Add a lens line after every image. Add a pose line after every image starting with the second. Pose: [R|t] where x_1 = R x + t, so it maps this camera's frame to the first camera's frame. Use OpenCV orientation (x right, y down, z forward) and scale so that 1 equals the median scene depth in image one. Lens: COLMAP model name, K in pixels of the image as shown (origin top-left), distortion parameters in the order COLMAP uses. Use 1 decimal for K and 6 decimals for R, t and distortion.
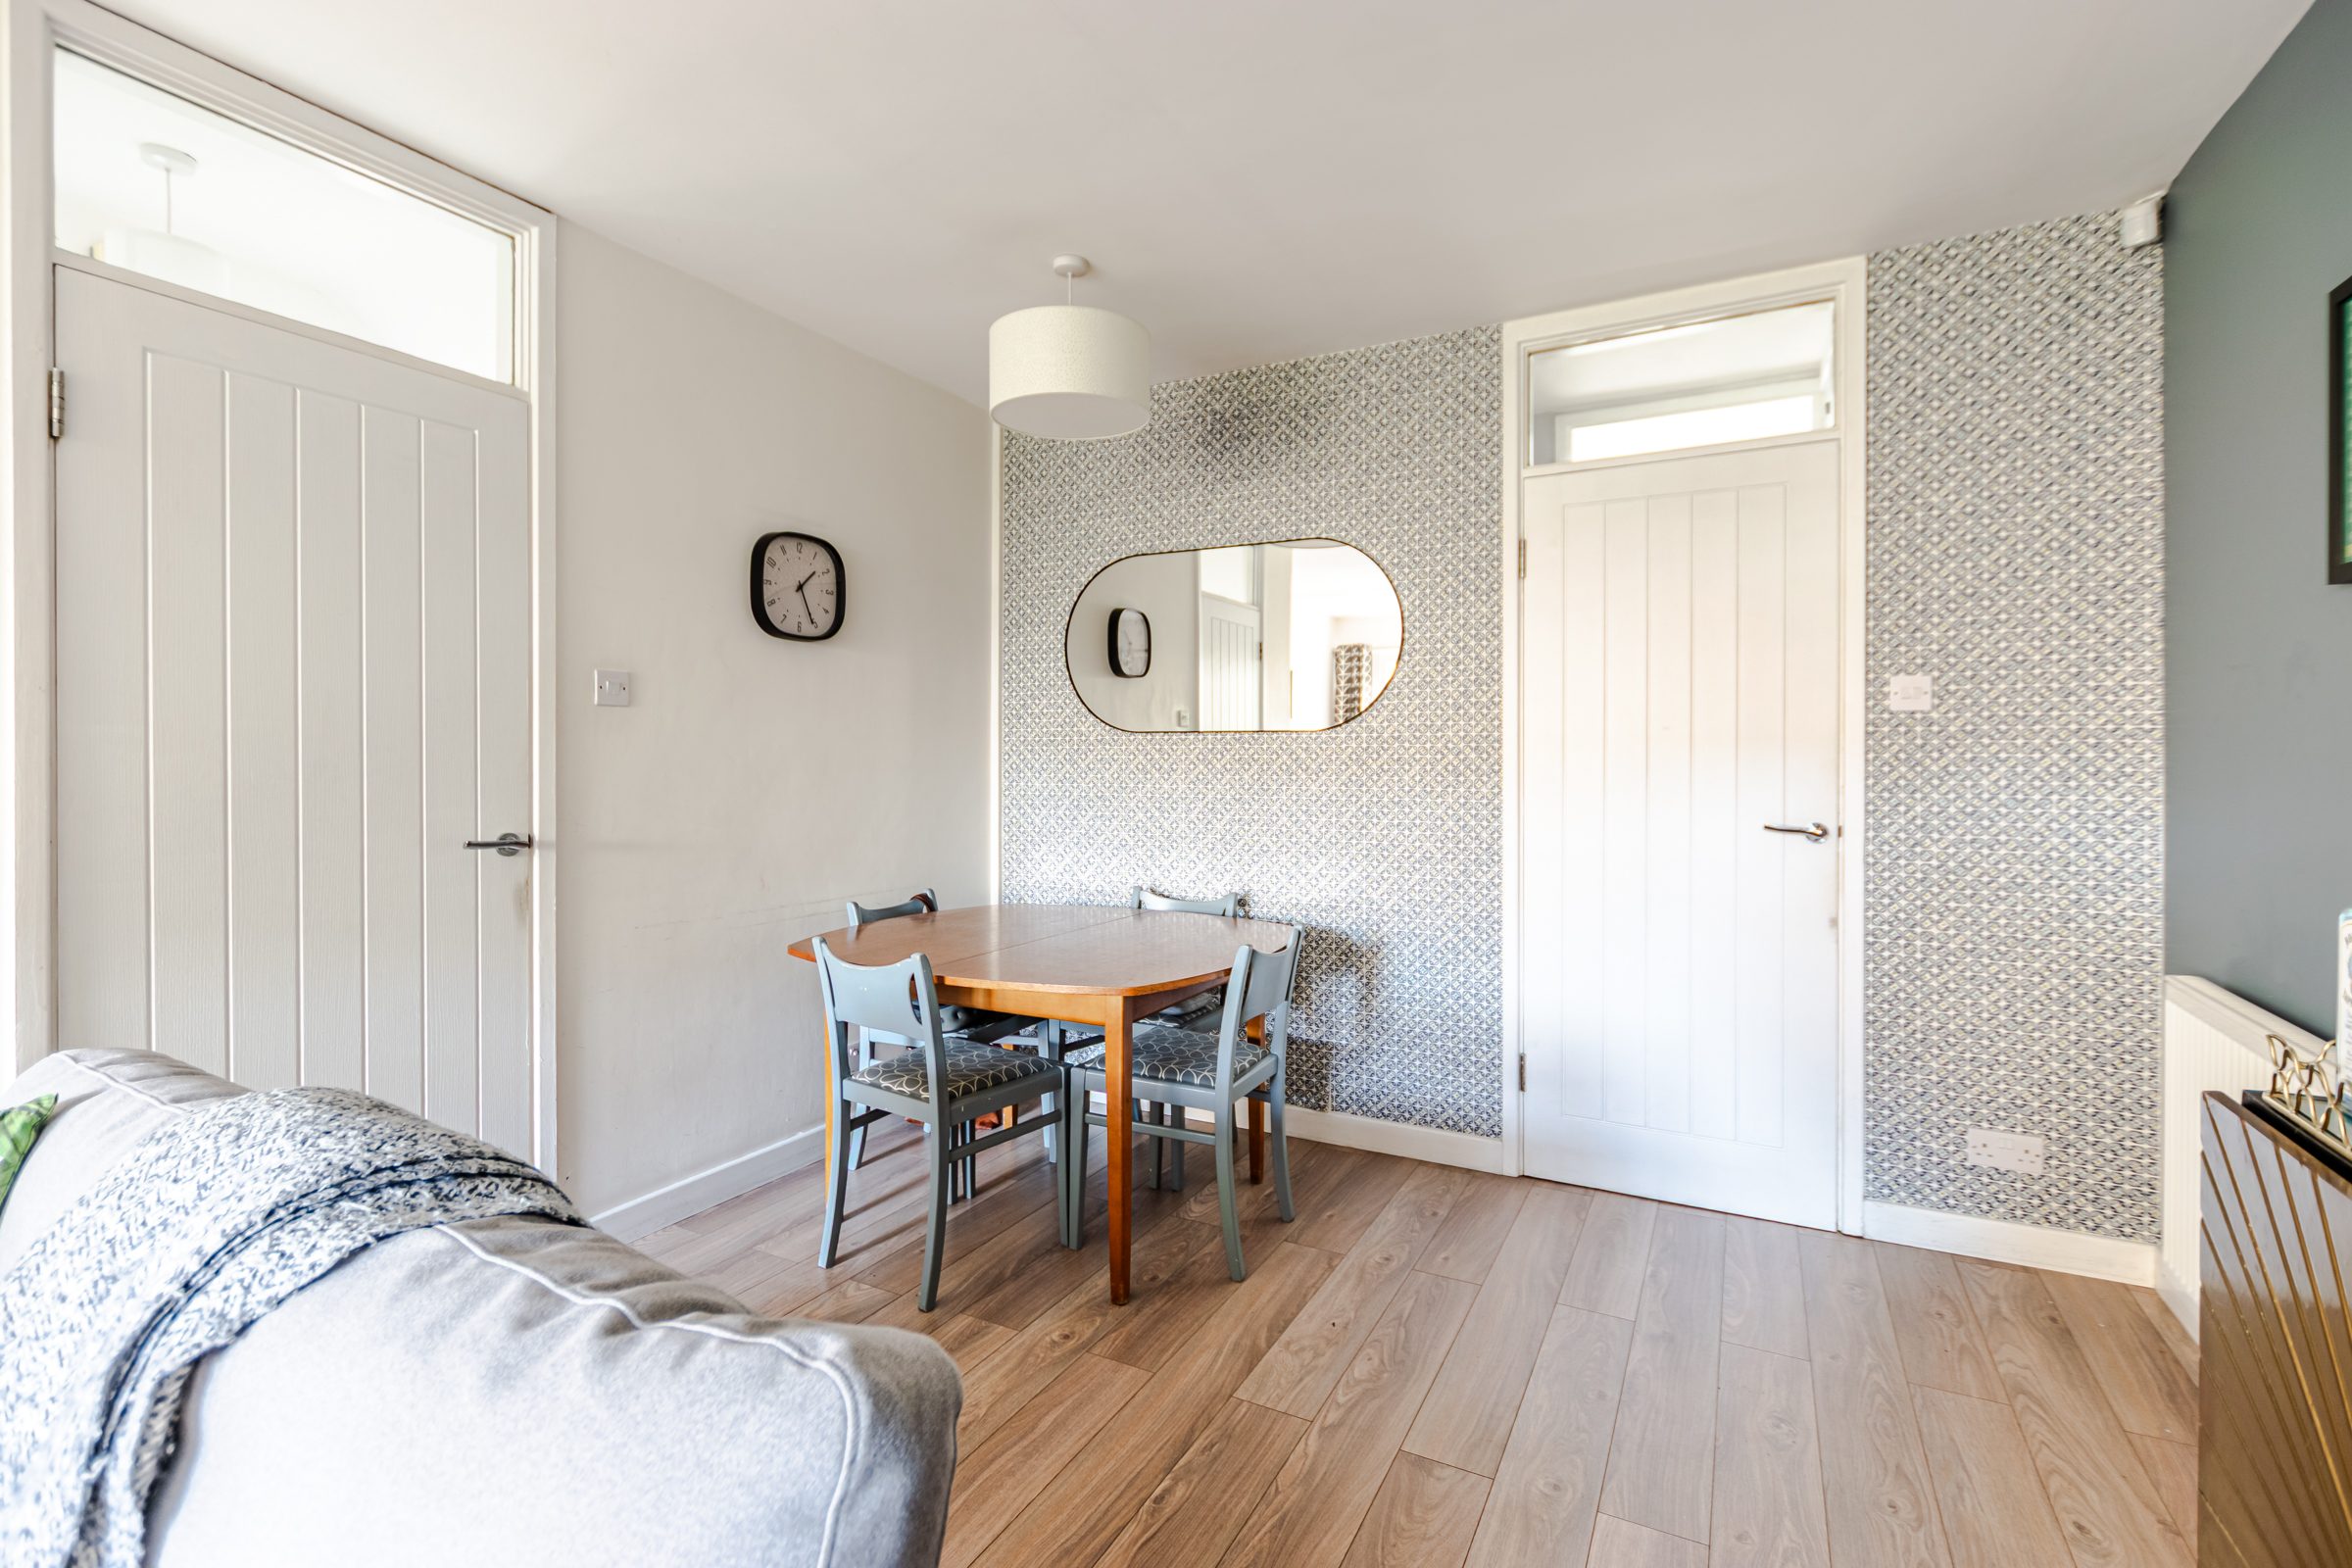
lens RADIAL K [[1042.0, 0, 1175.5], [0, 1042.0, 765.6], [0, 0, 1]] dist [0.001665, 0.000321]
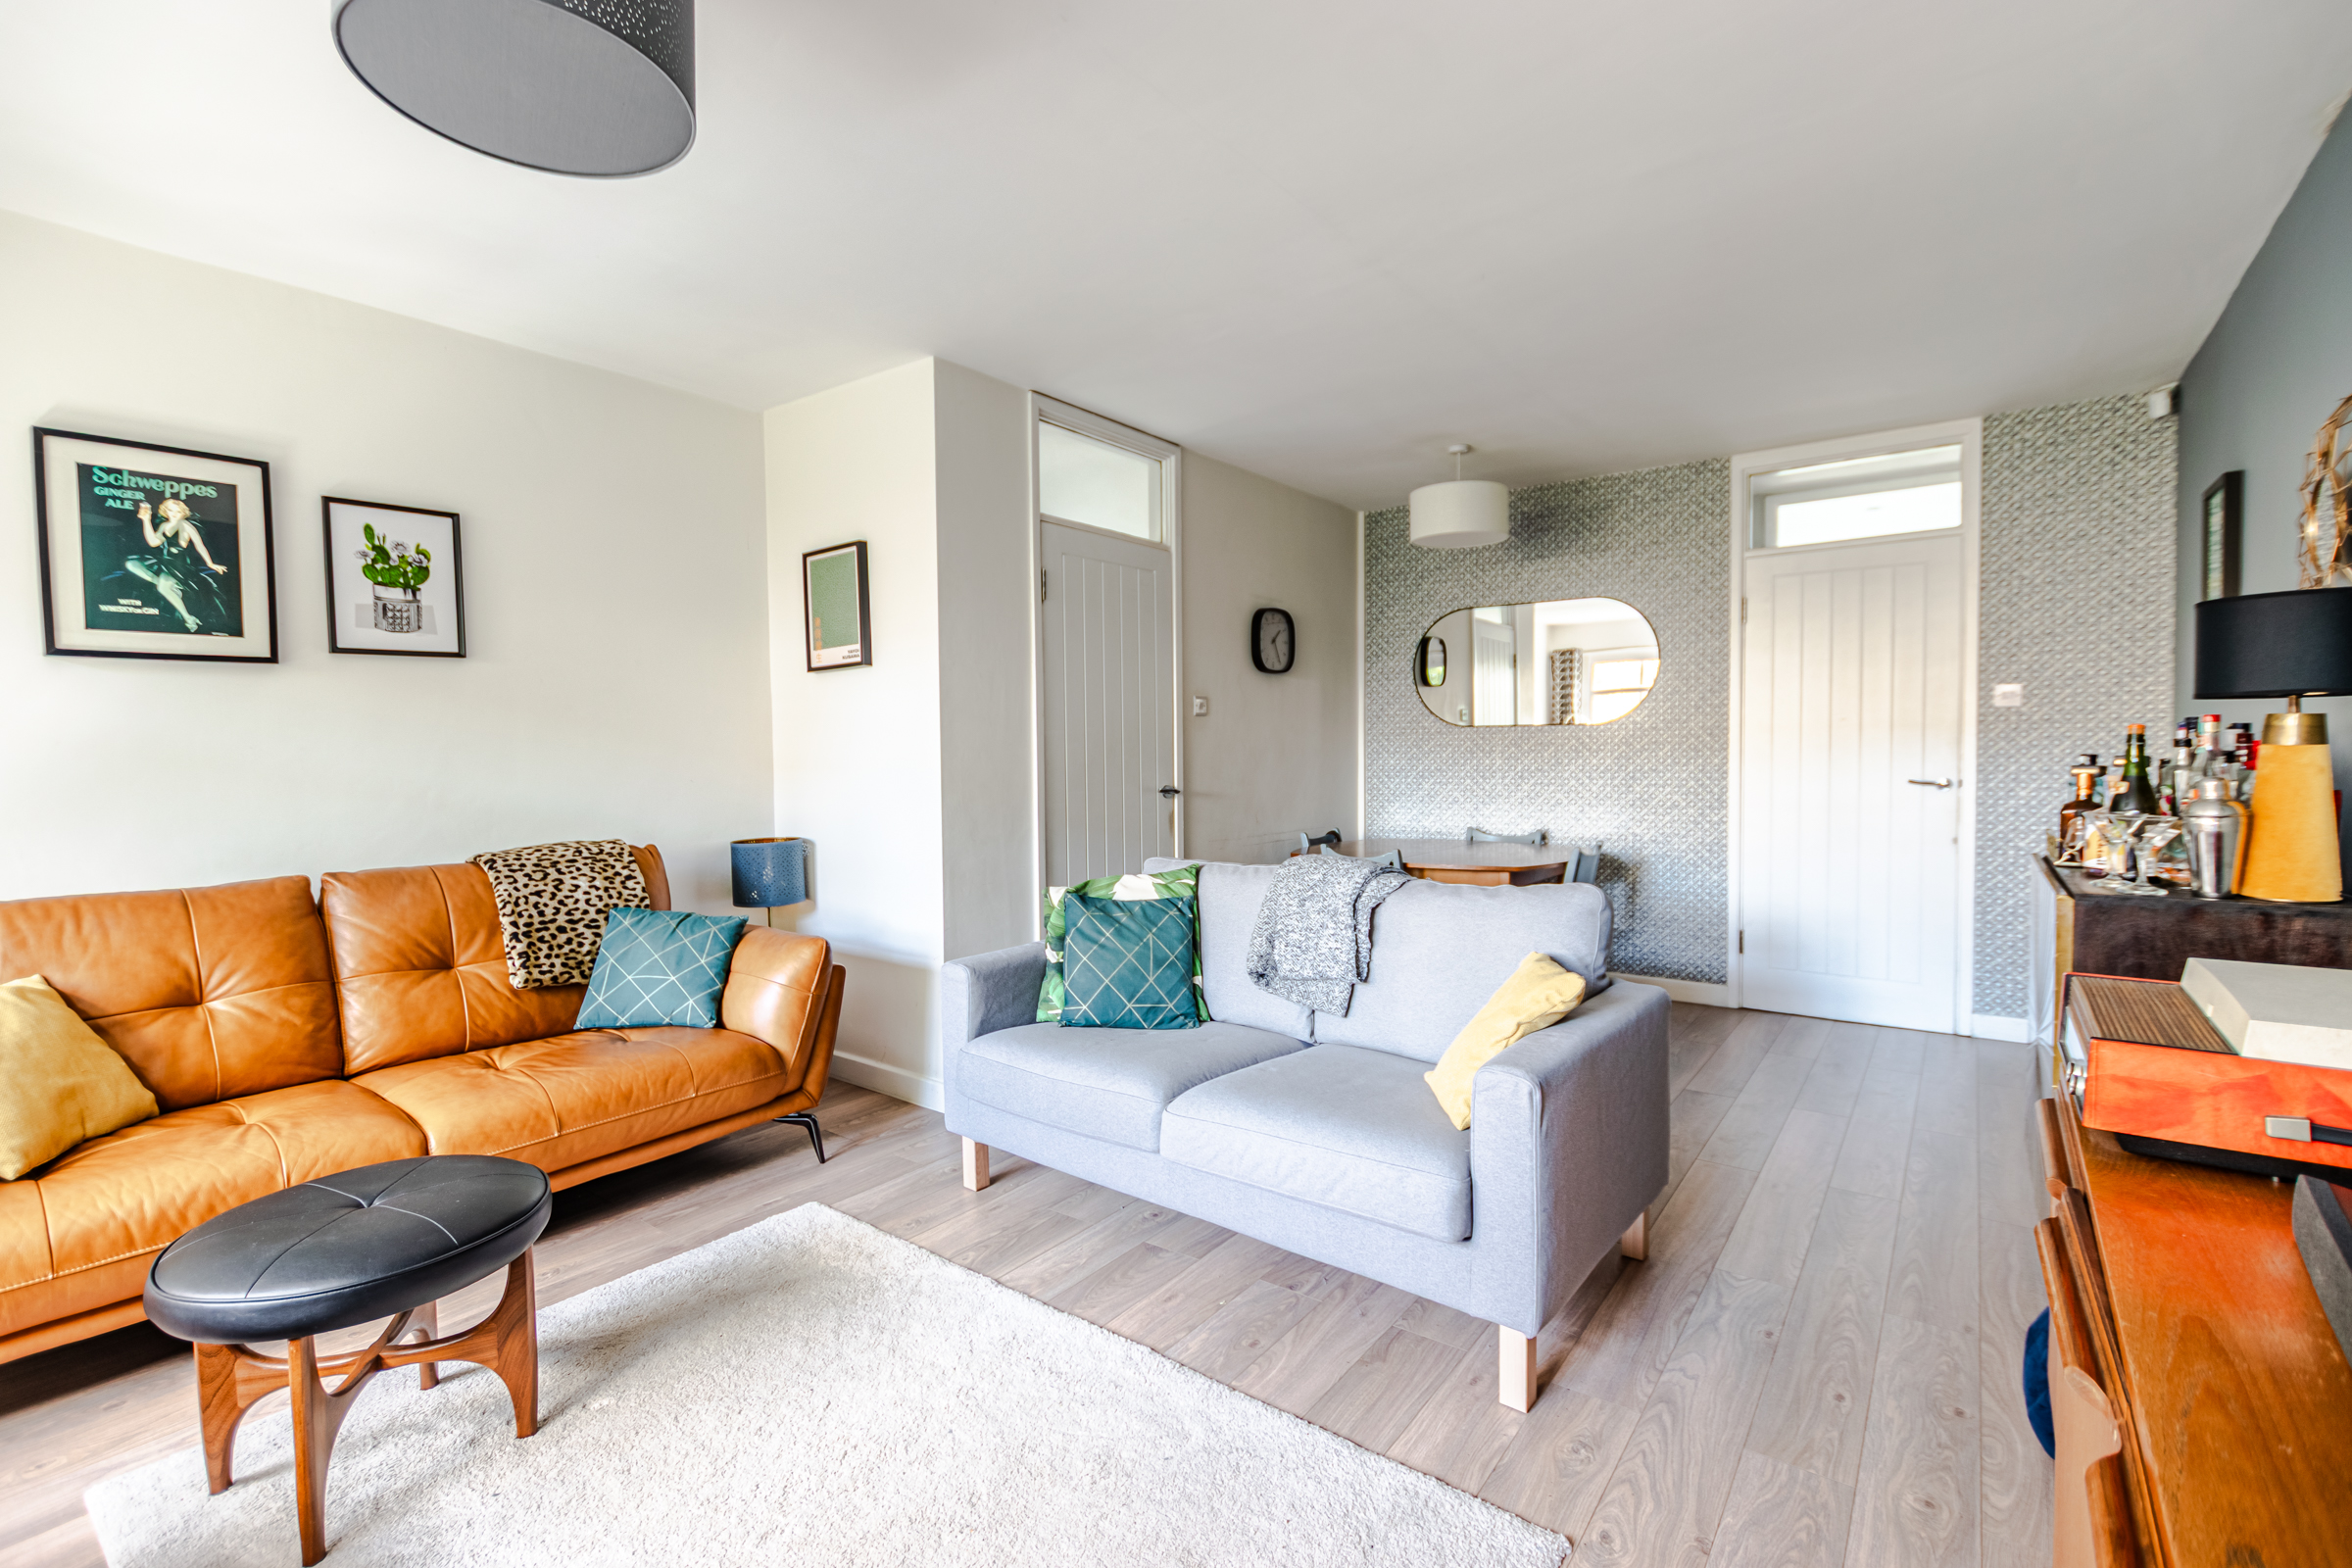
lens RADIAL K [[1042.0, 0, 1177.0], [0, 1042.0, 793.0], [0, 0, 1]] dist [0.001665, 0.000321]
pose [[0.988693, -0.004562, -0.149887, -0.274794], [0.009401, 0.999457, 0.031592, 0.015232], [0.149662, -0.032644, 0.988198, -0.679170]]
